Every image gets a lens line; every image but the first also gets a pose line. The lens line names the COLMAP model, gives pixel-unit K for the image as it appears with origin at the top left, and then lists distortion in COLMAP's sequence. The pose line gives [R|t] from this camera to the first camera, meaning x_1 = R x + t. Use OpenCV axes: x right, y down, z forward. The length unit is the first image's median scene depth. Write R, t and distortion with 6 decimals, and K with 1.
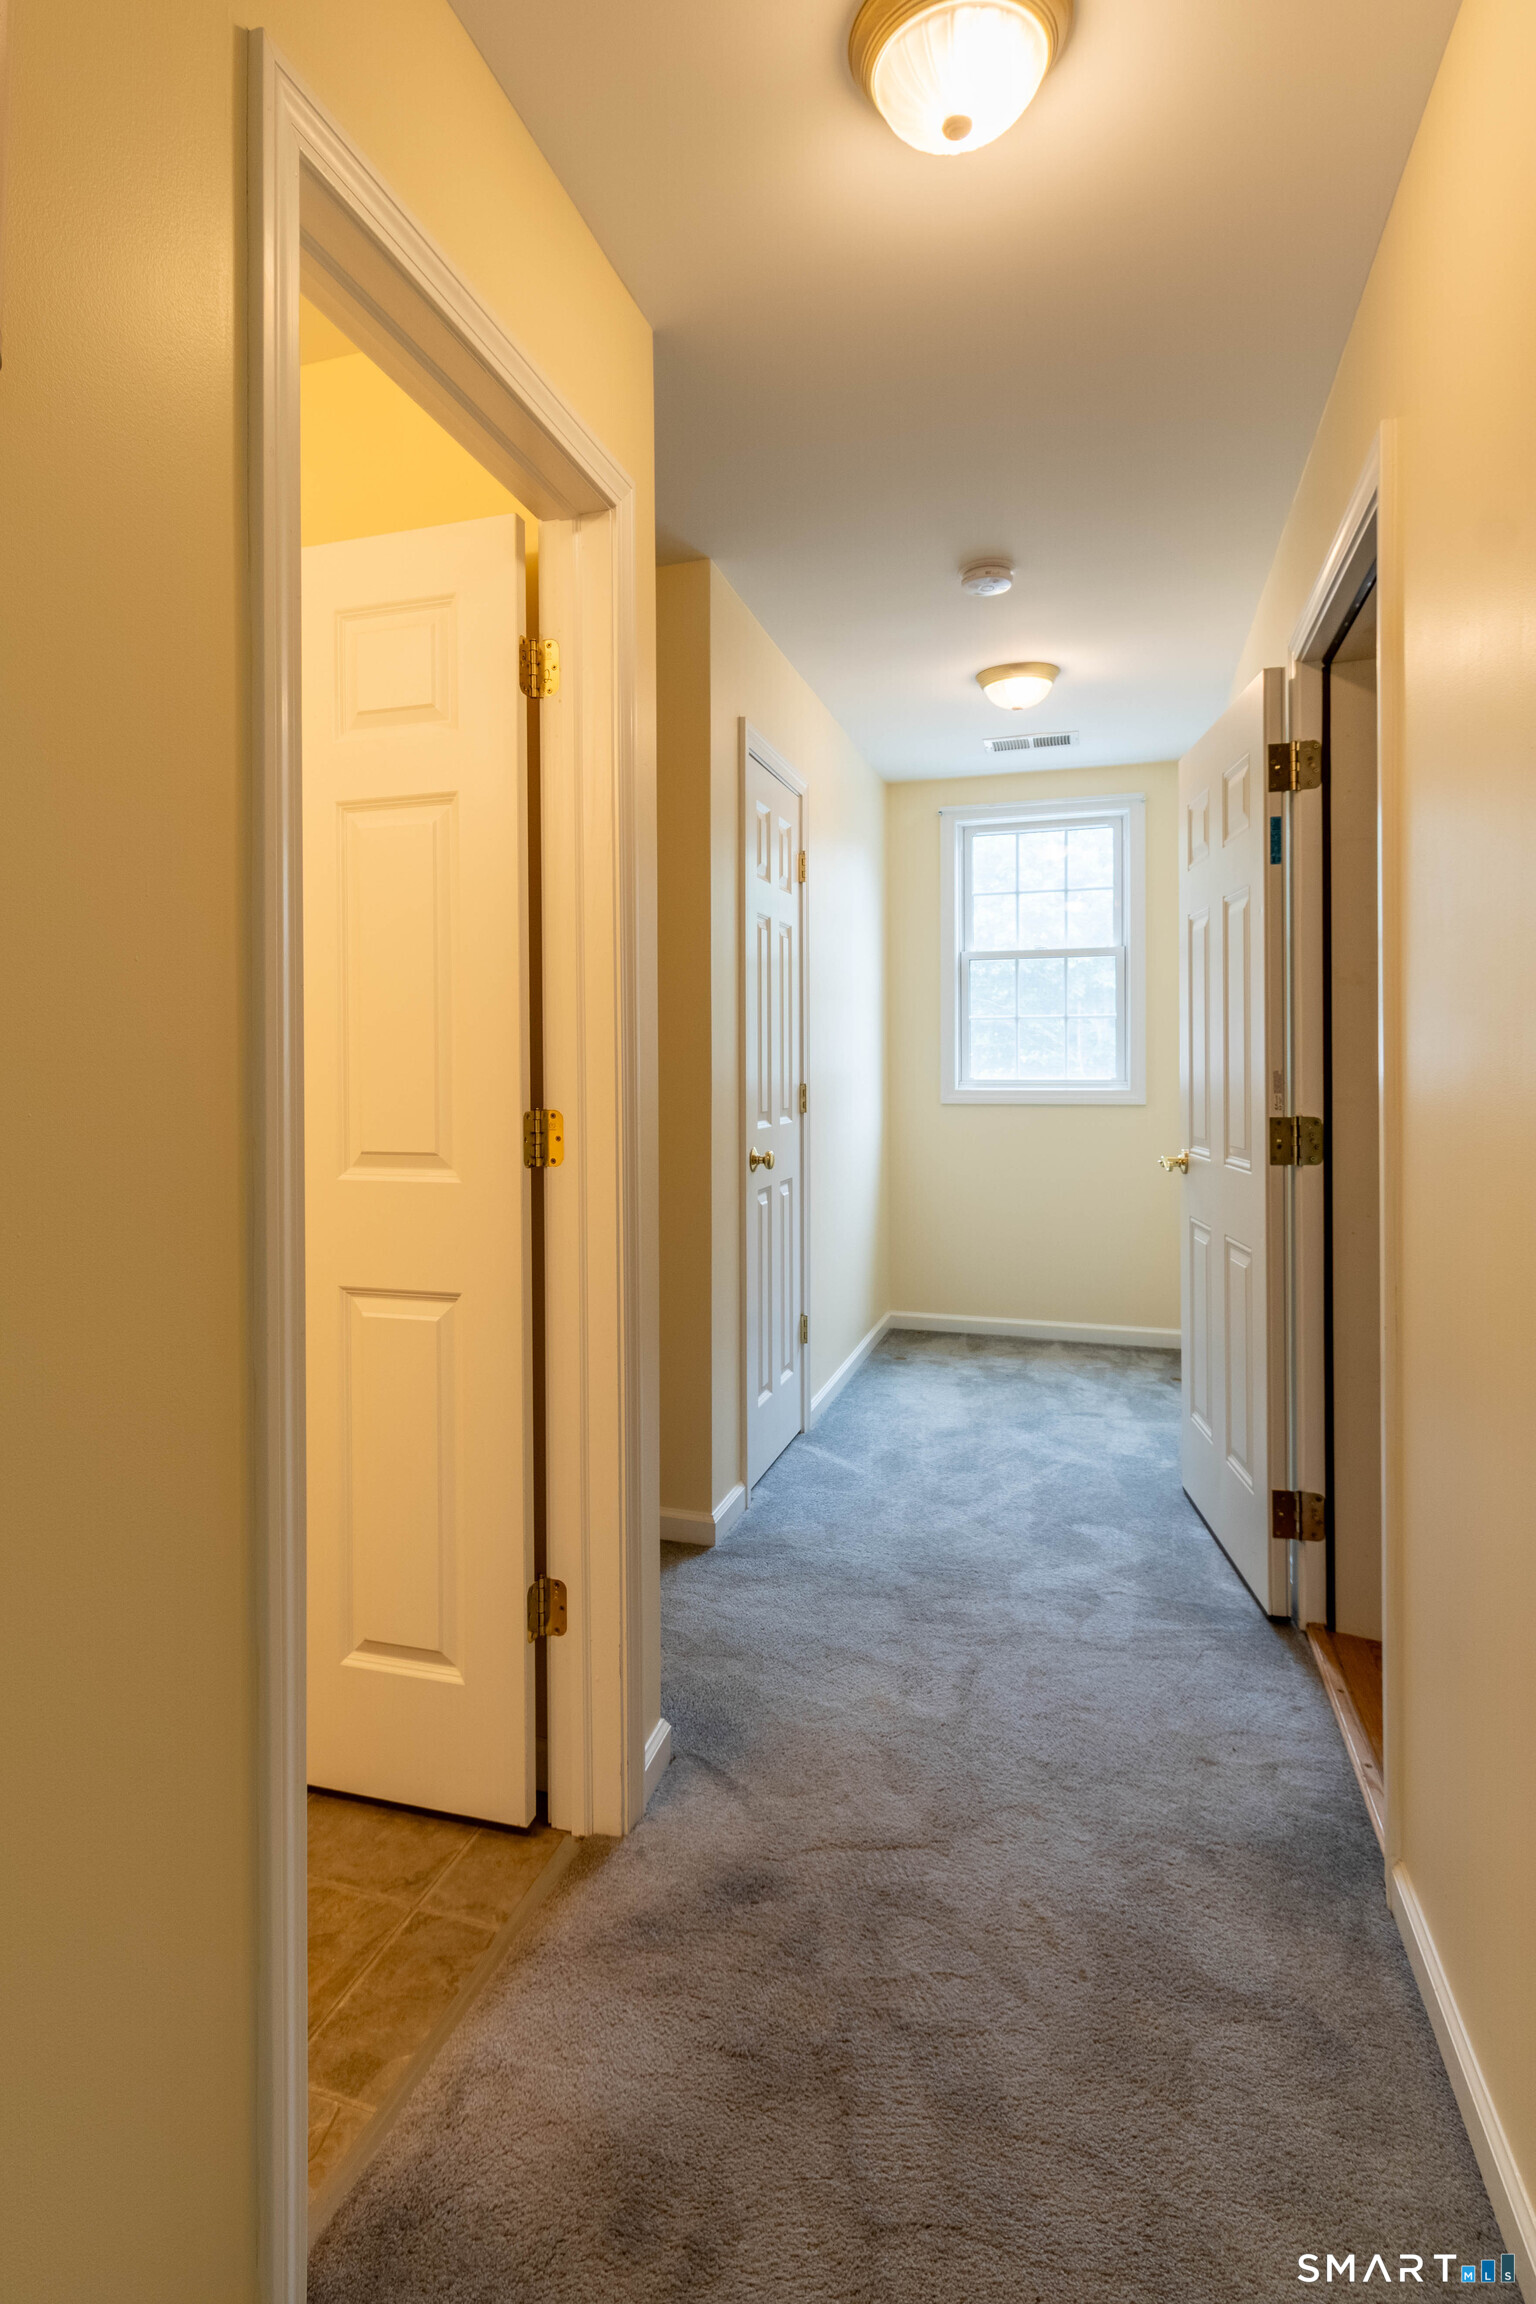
lens RADIAL K [[1076.5, 0, 764.6], [0, 1076.5, 1062.4], [0, 0, 1]] dist [0.004240, -0.001017]
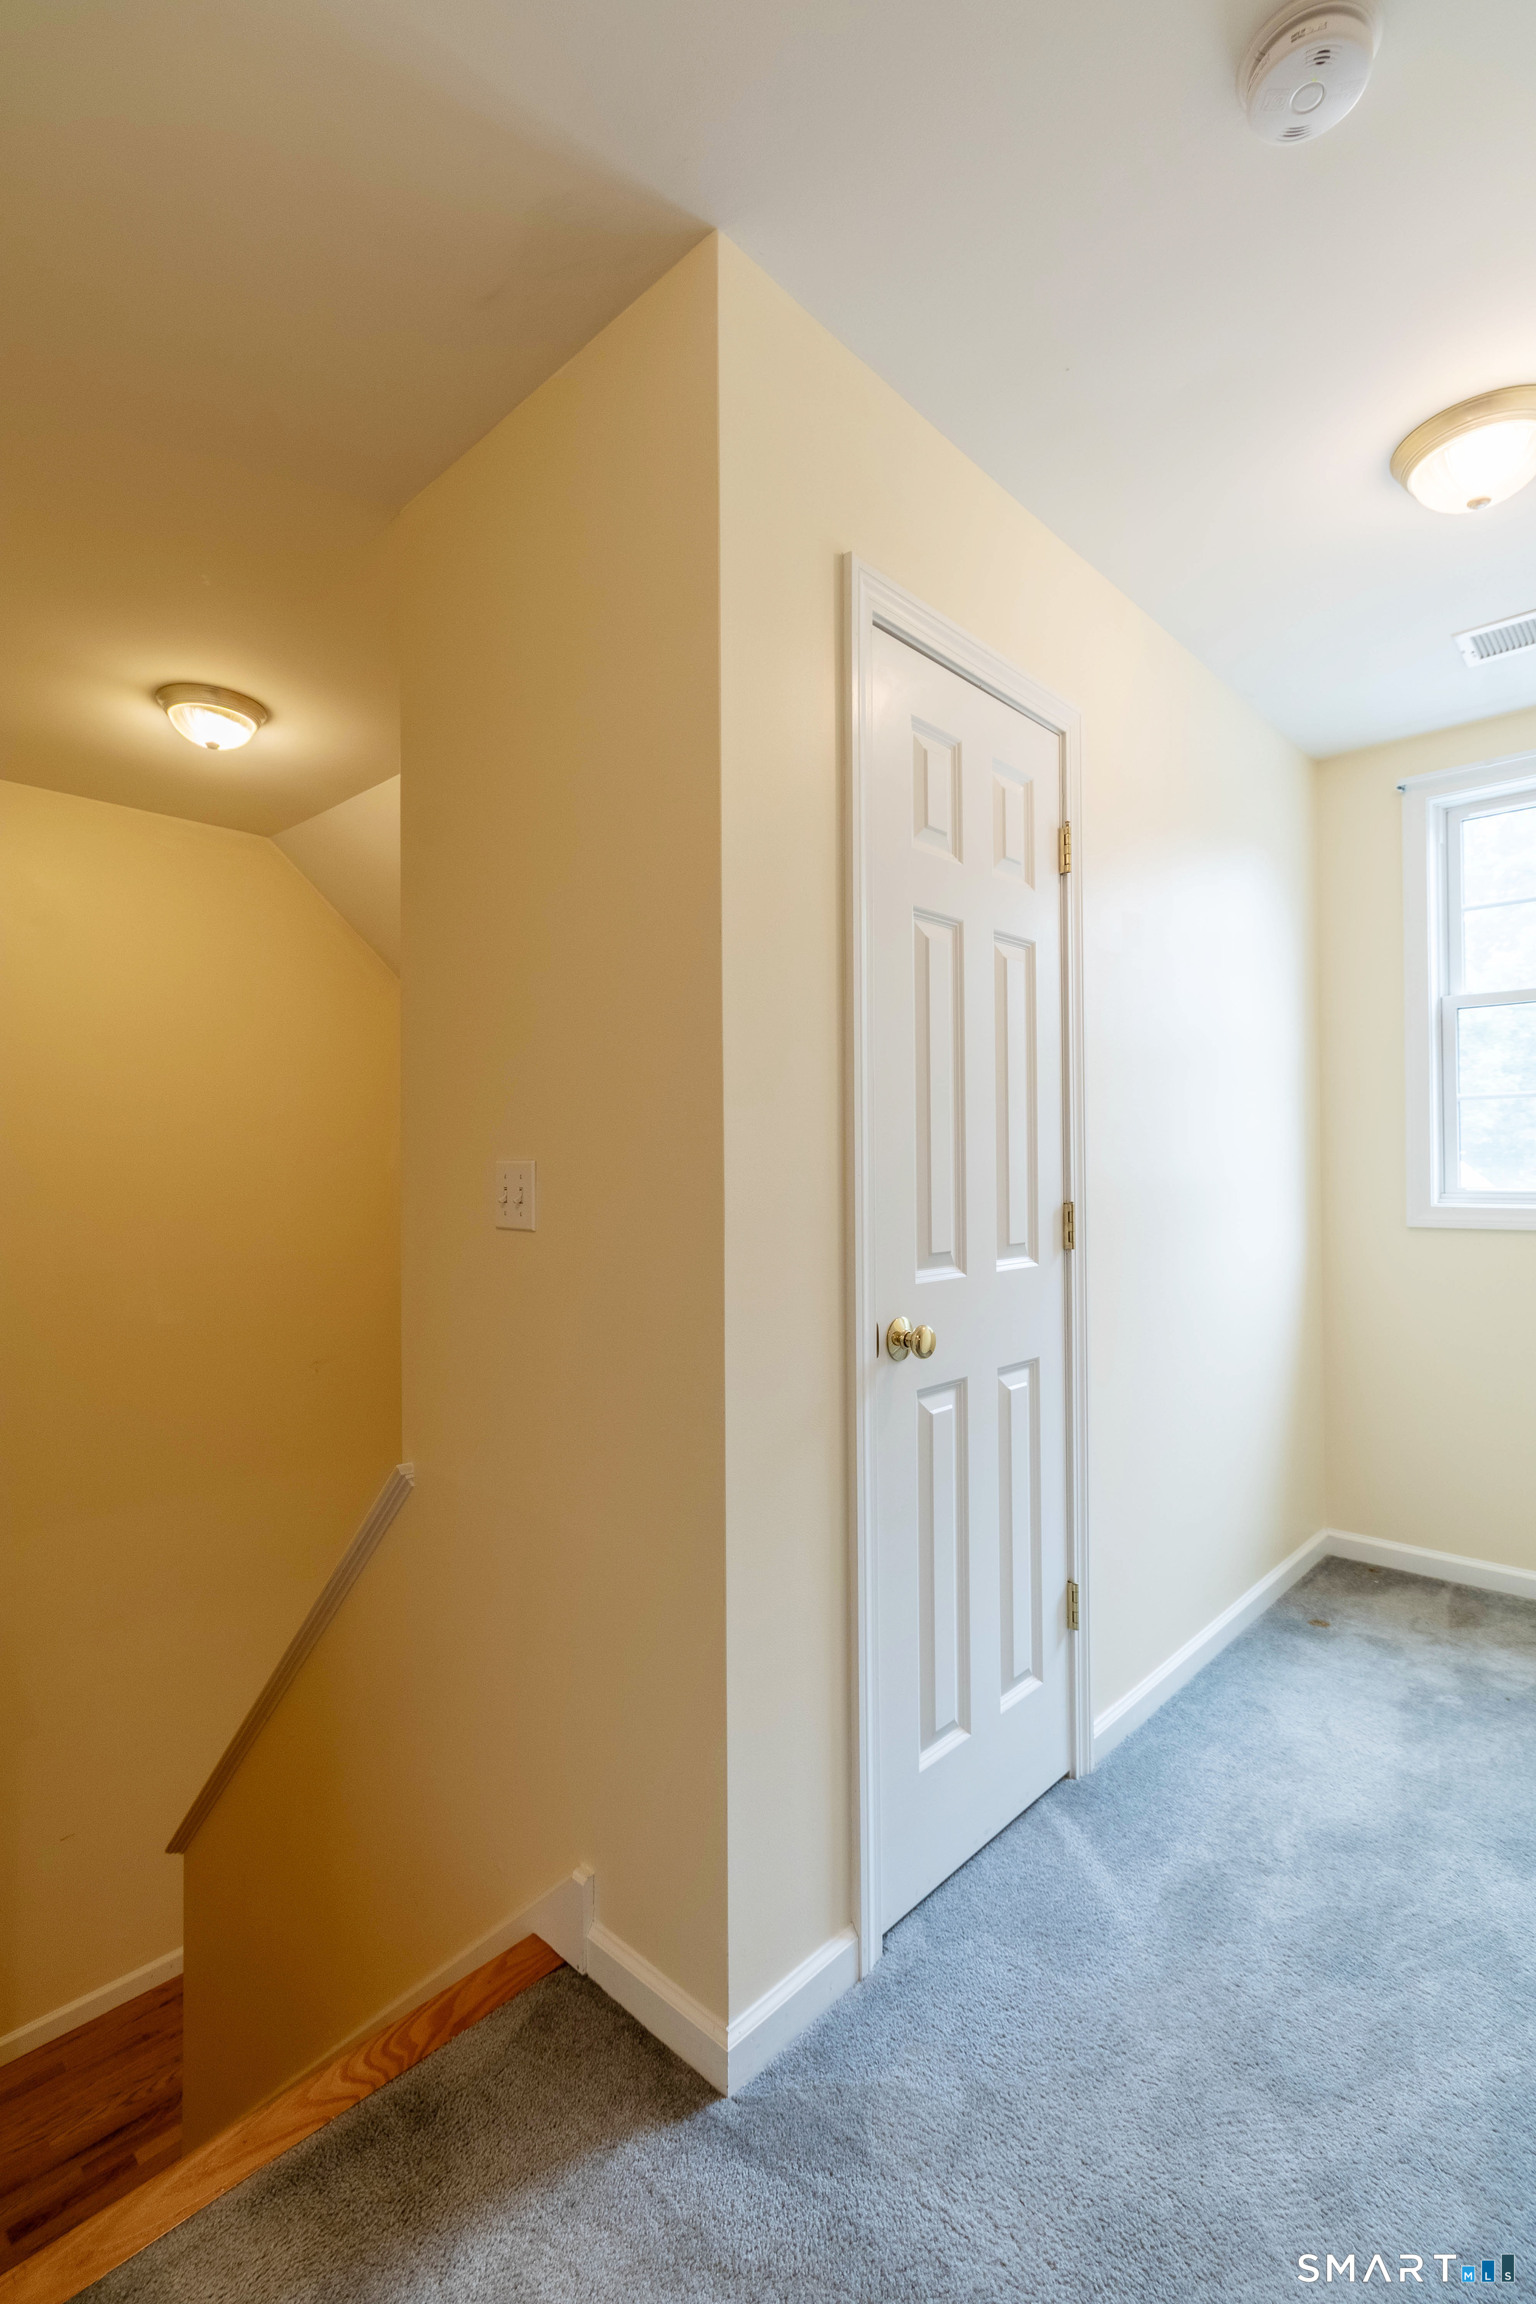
lens RADIAL K [[1076.5, 0, 775.0], [0, 1076.5, 1156.6], [0, 0, 1]] dist [0.004240, -0.001017]
pose [[0.908944, -0.008677, -0.416829, 0.139269], [0.004992, 0.999938, -0.009929, -0.000447], [0.416889, 0.006944, 0.908931, 0.375924]]
